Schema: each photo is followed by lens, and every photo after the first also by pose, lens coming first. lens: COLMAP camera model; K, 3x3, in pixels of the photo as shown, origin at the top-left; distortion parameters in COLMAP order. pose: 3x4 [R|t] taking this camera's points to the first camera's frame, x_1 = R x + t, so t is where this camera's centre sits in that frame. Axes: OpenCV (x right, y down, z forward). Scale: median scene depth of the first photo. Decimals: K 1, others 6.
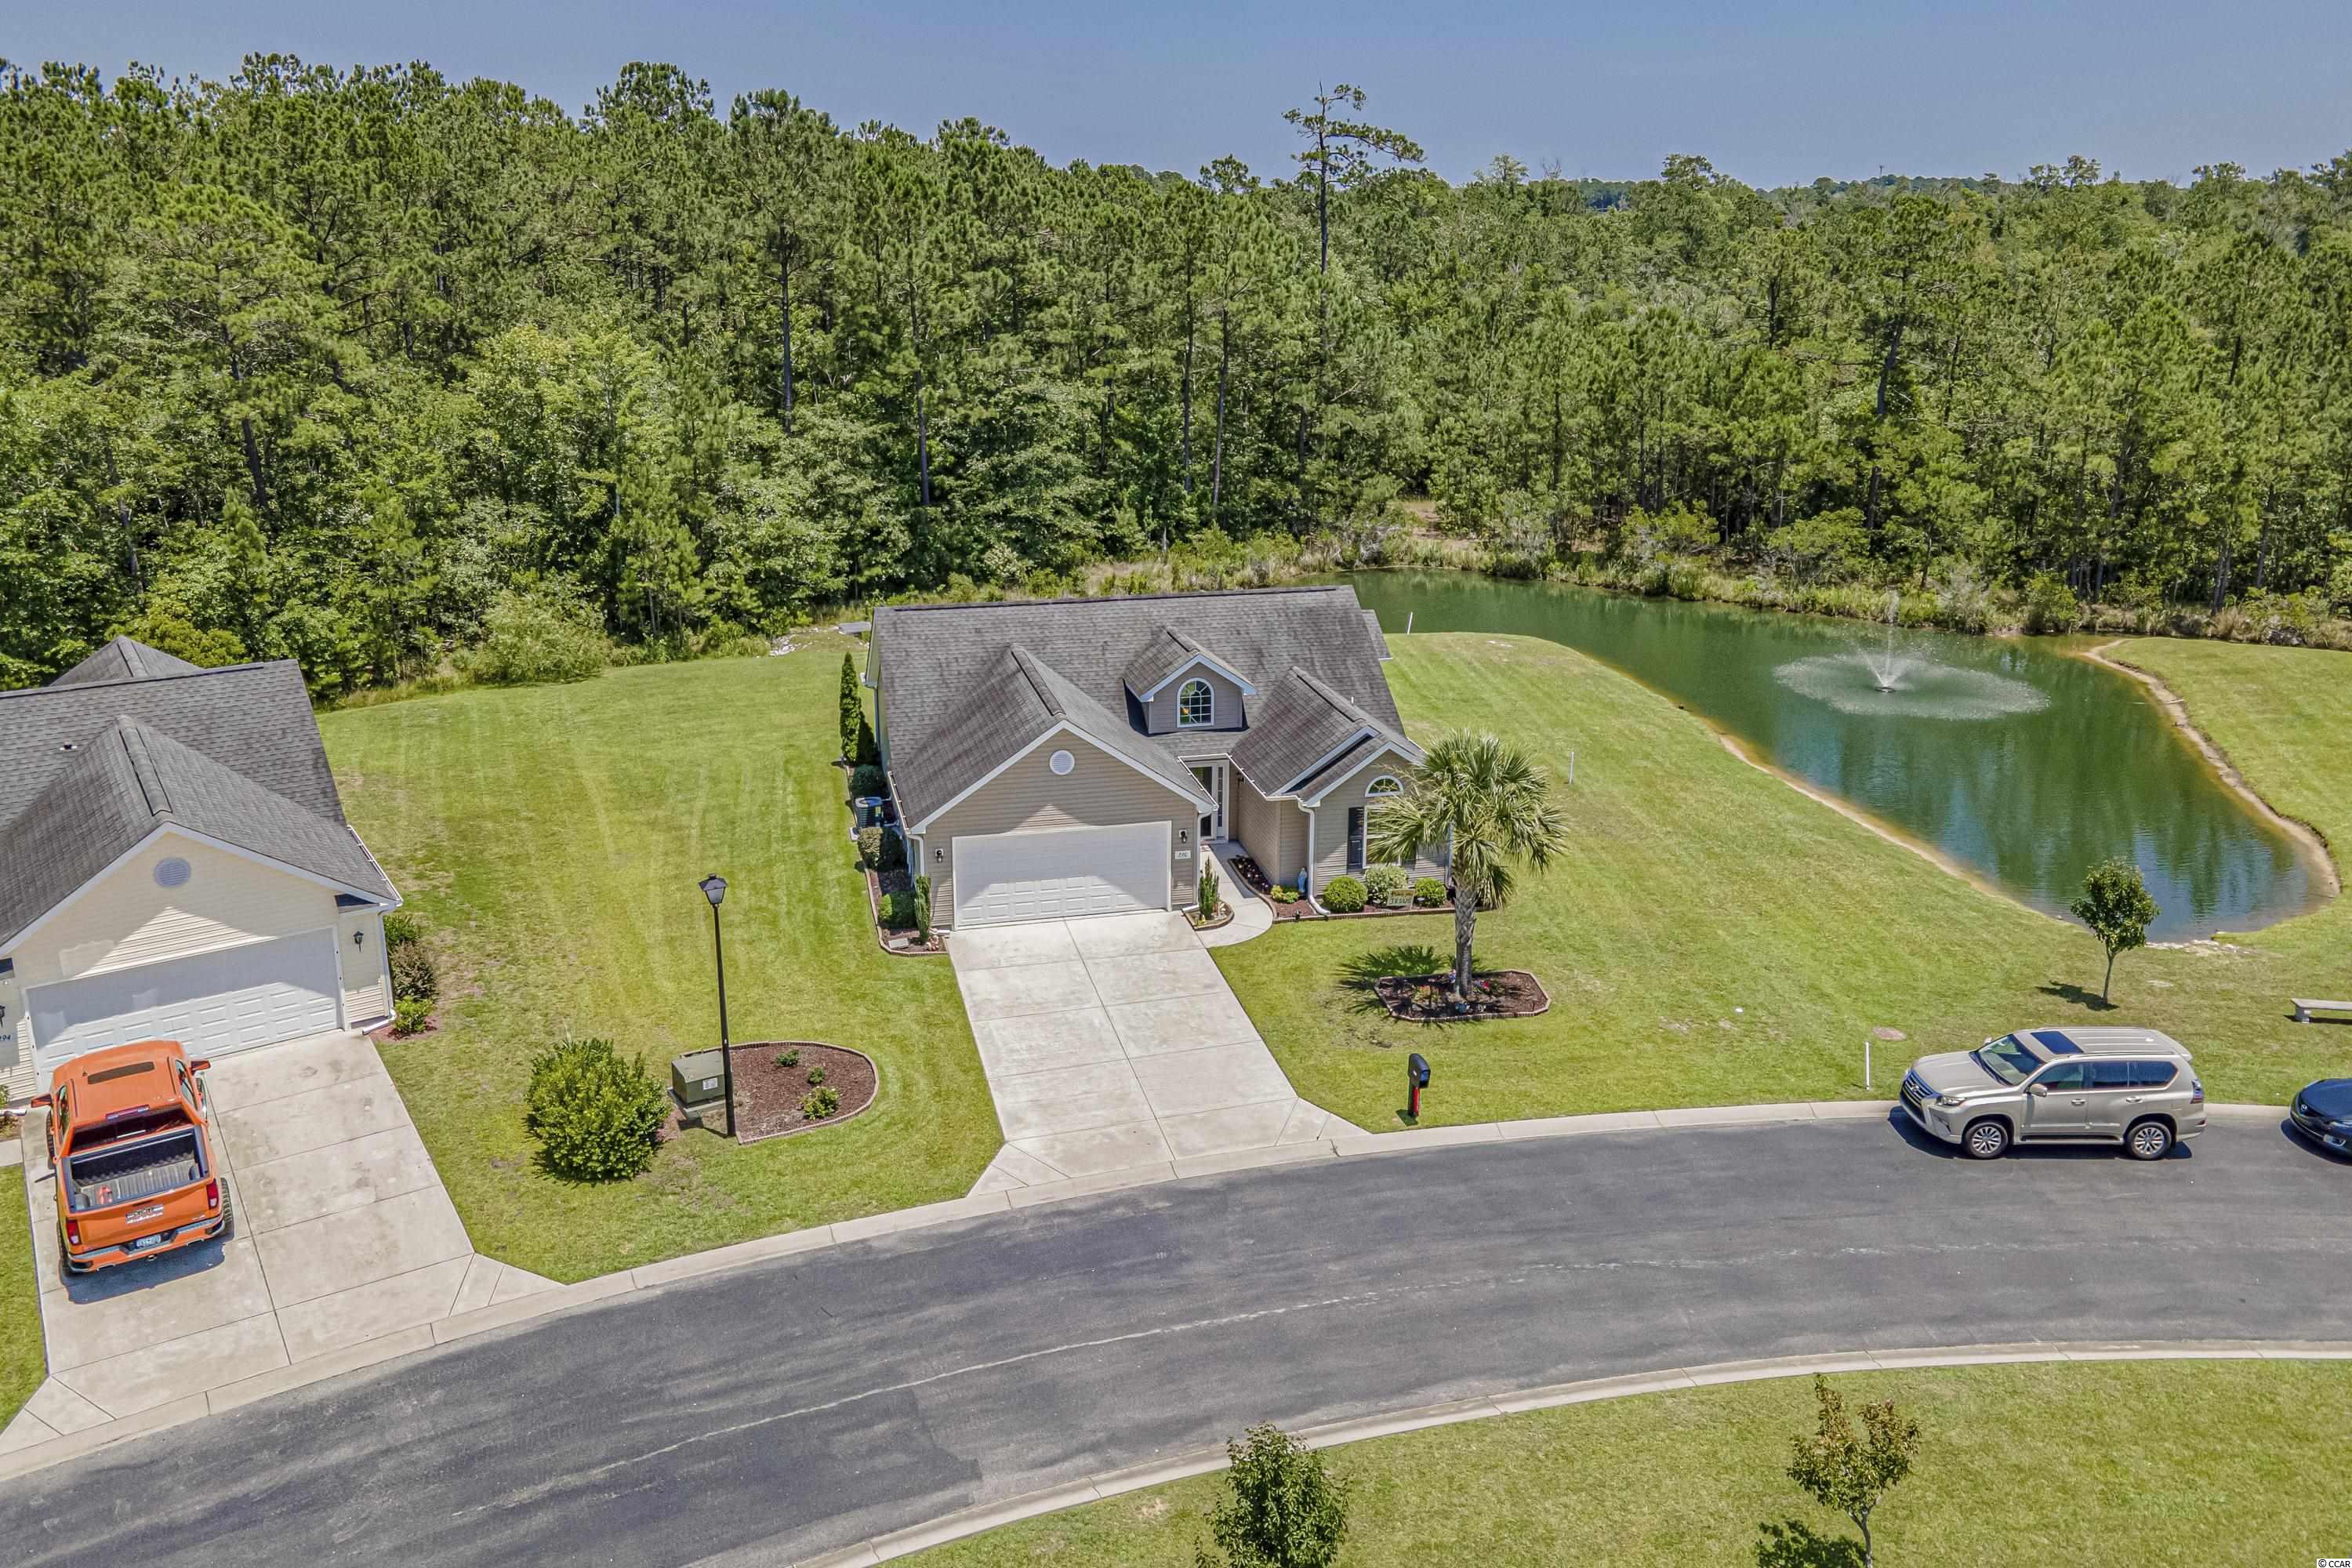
lens RADIAL K [[1850.2, 0, 1198.7], [0, 1850.2, 760.9], [0, 0, 1]] dist [0.016633, 0.052625]
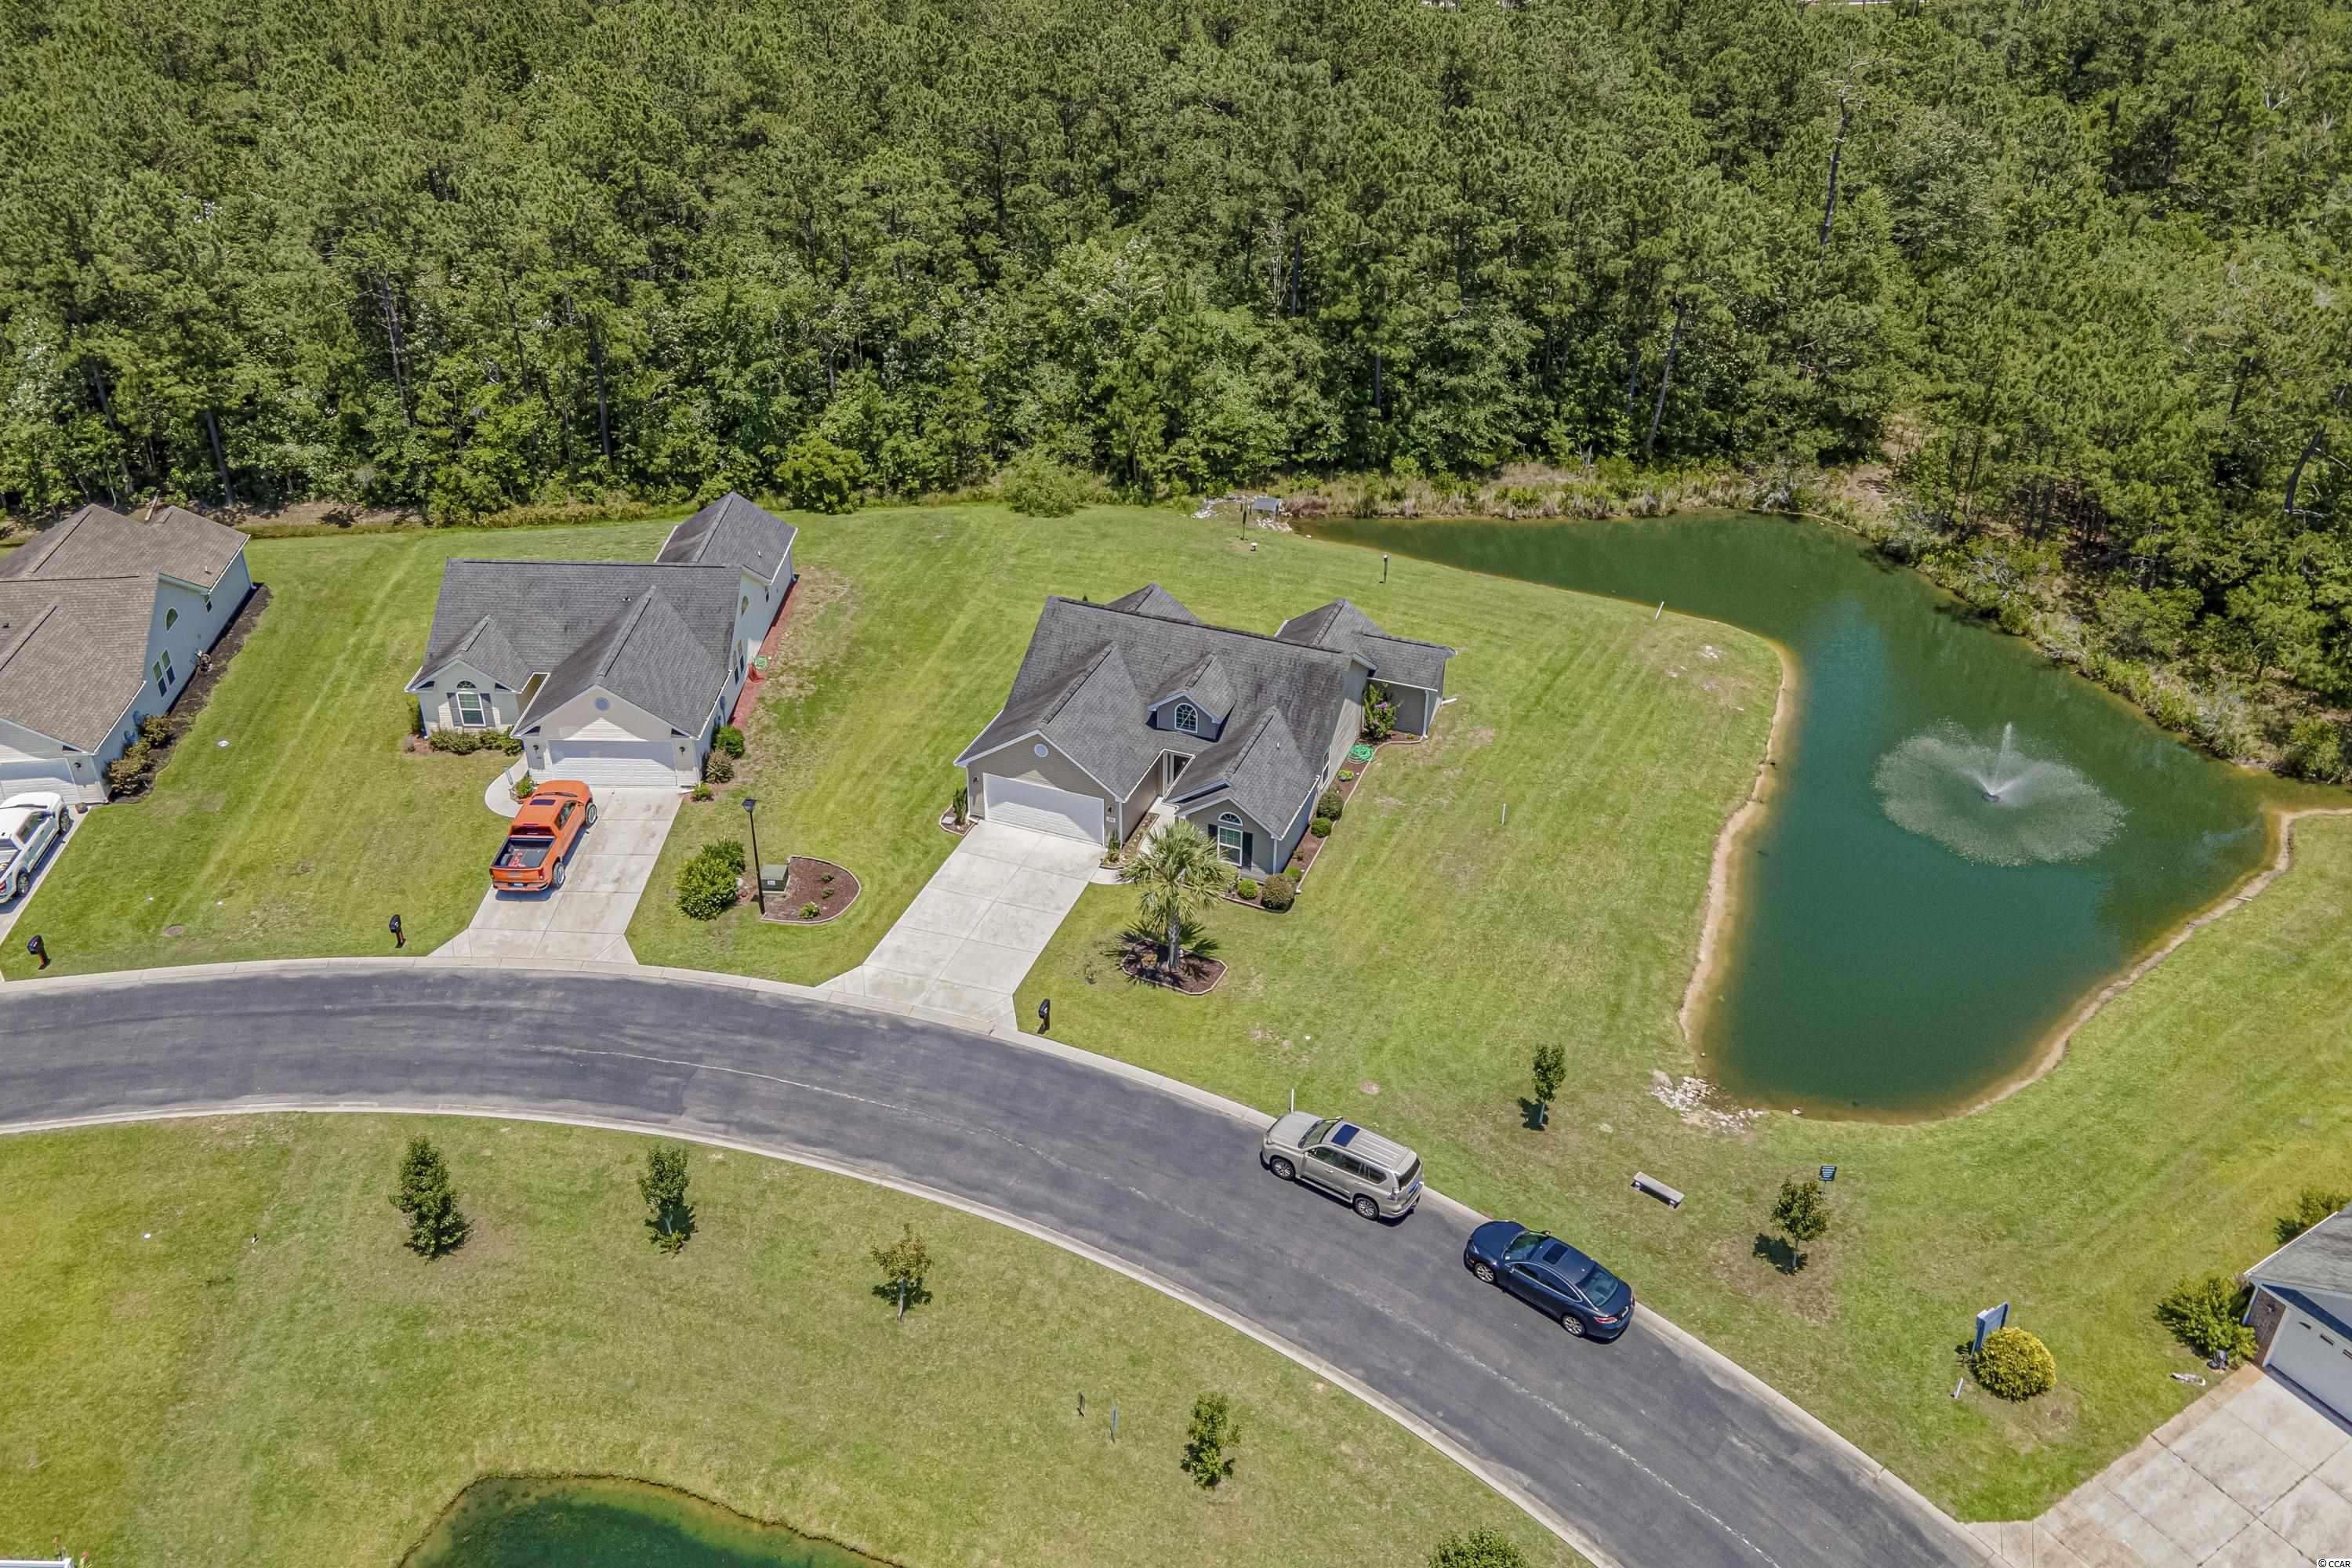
lens RADIAL K [[1850.2, 0, 1158.5], [0, 1850.2, 776.4], [0, 0, 1]] dist [0.016633, 0.052625]
pose [[0.817684, 0.311546, -0.484078, 0.809419], [-0.176192, 0.935987, 0.304771, -0.493491], [0.548041, -0.163916, 0.820233, -0.315031]]
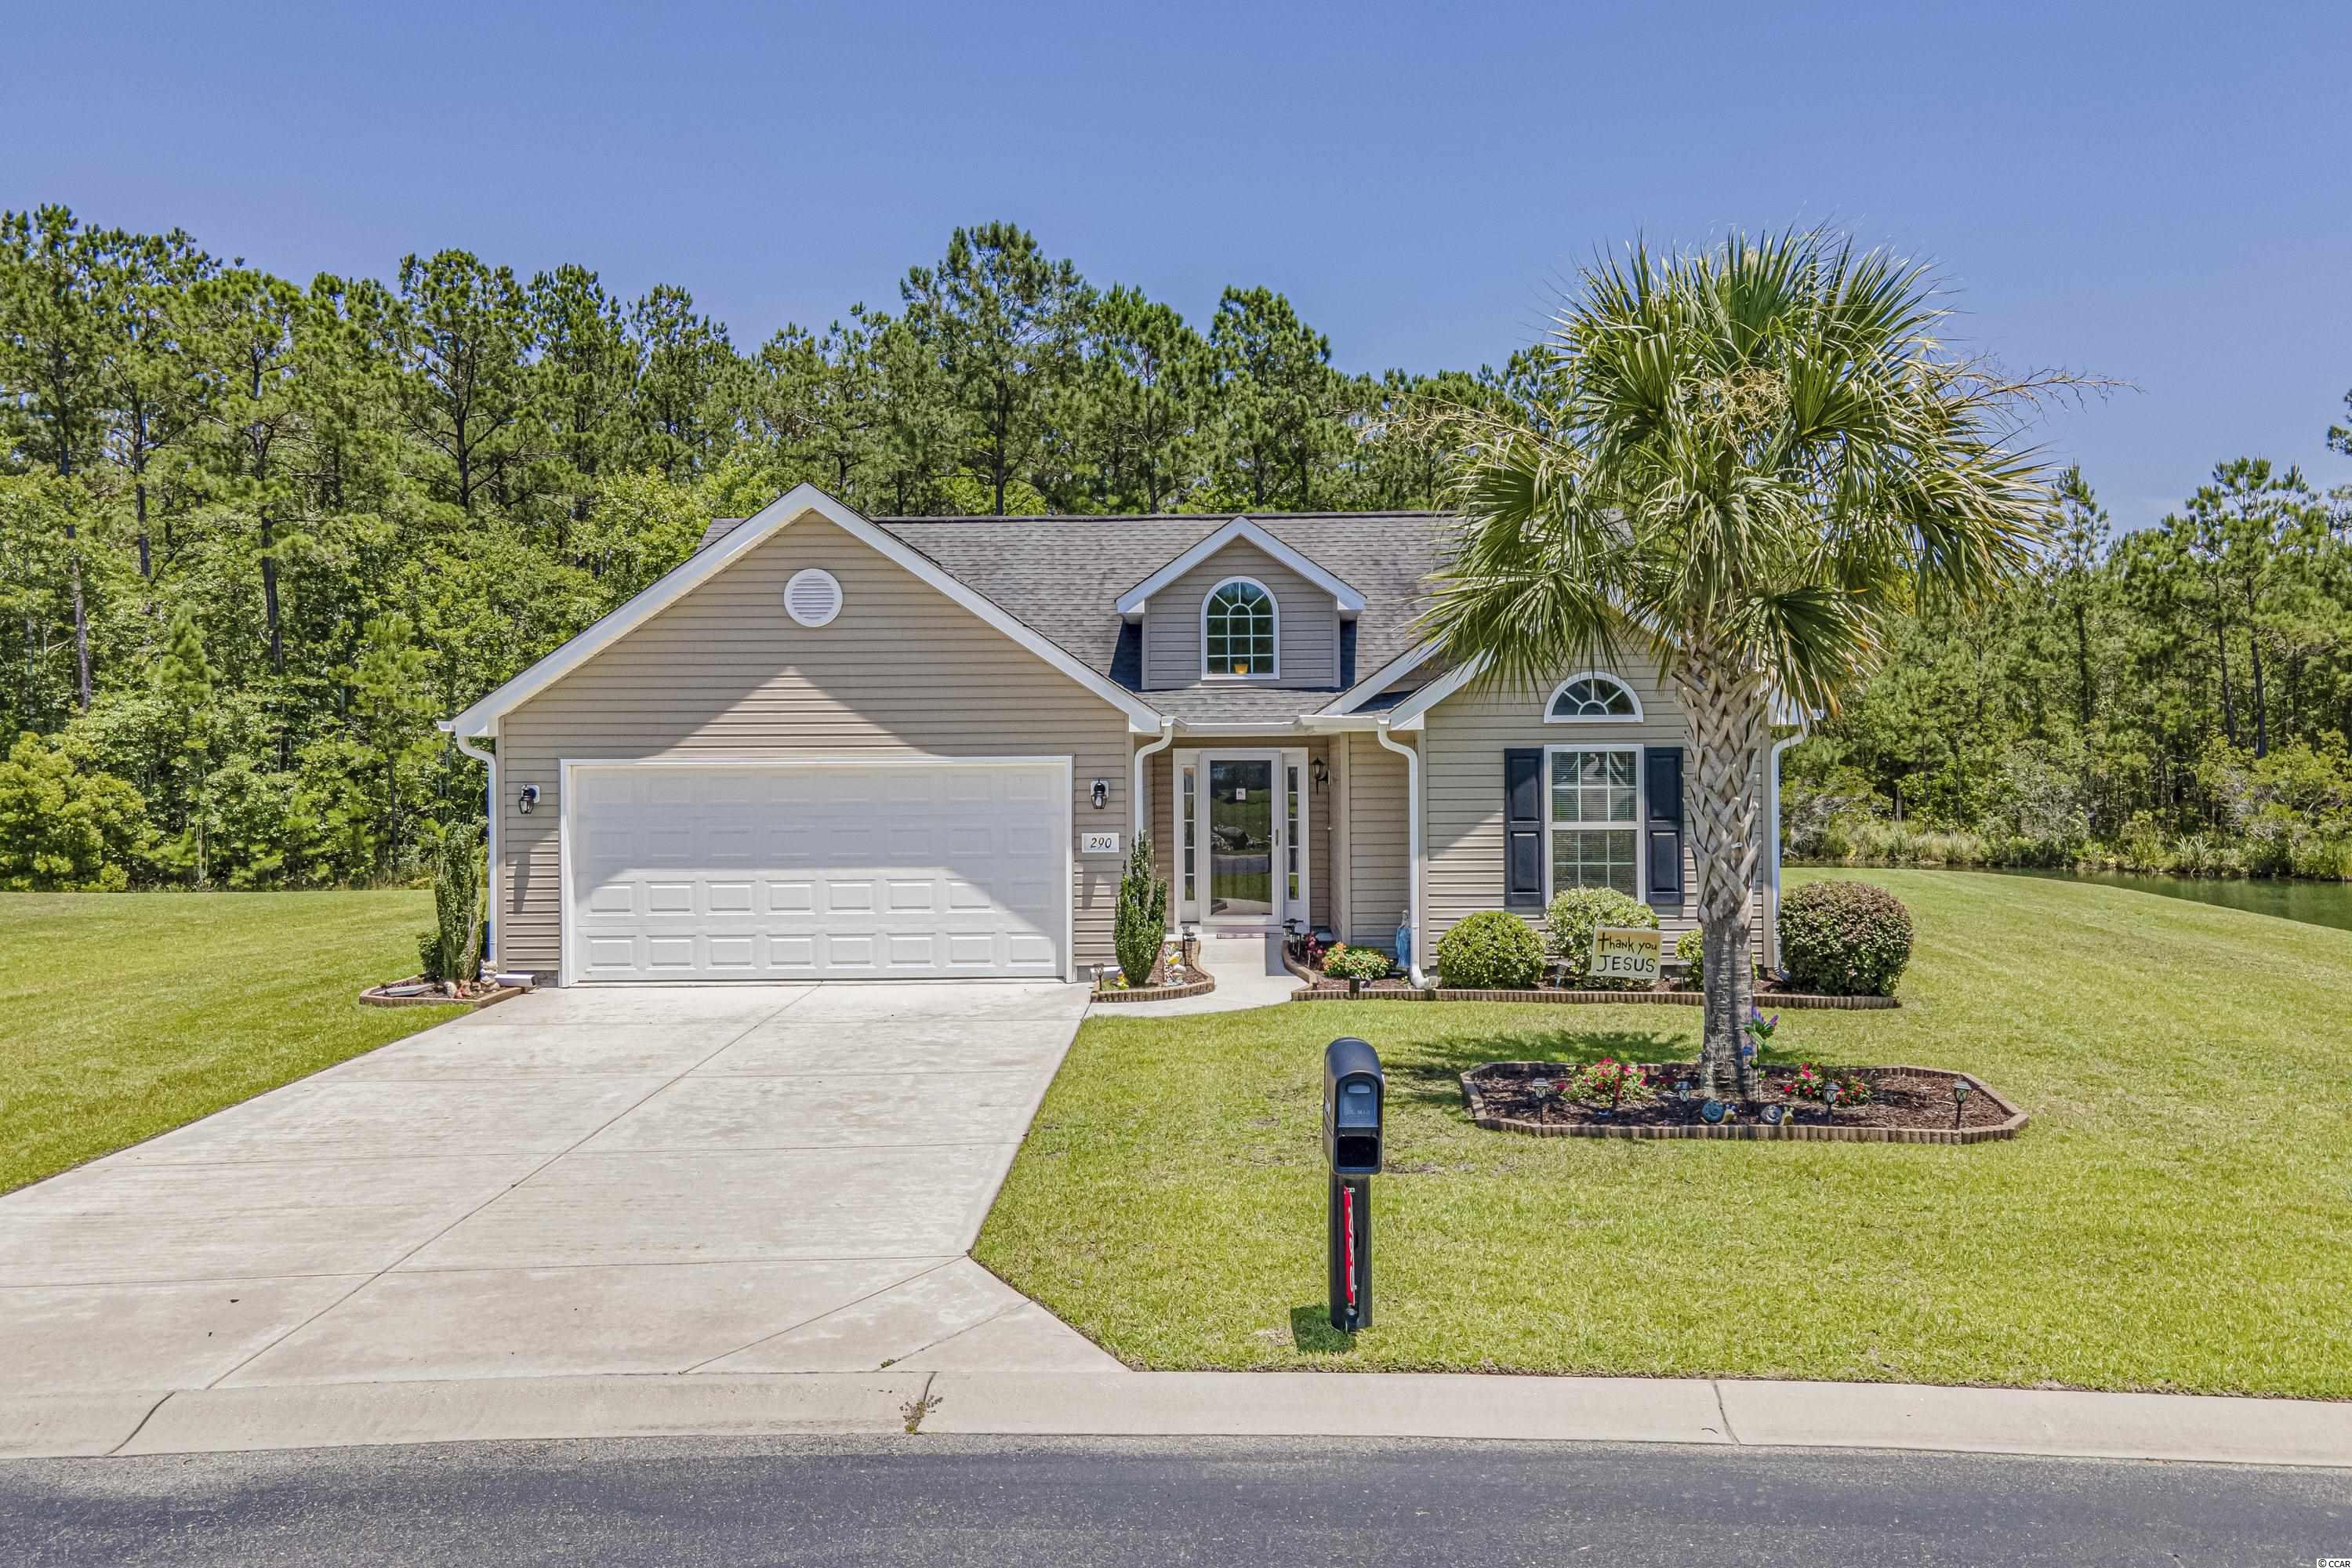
lens RADIAL K [[1850.2, 0, 1221.3], [0, 1850.2, 775.3], [0, 0, 1]] dist [0.016633, 0.052625]
pose [[0.966216, -0.010299, -0.257529, 0.129126], [-0.062854, 0.959617, -0.274199, 0.152048], [0.249953, 0.281122, 0.926549, 0.610190]]
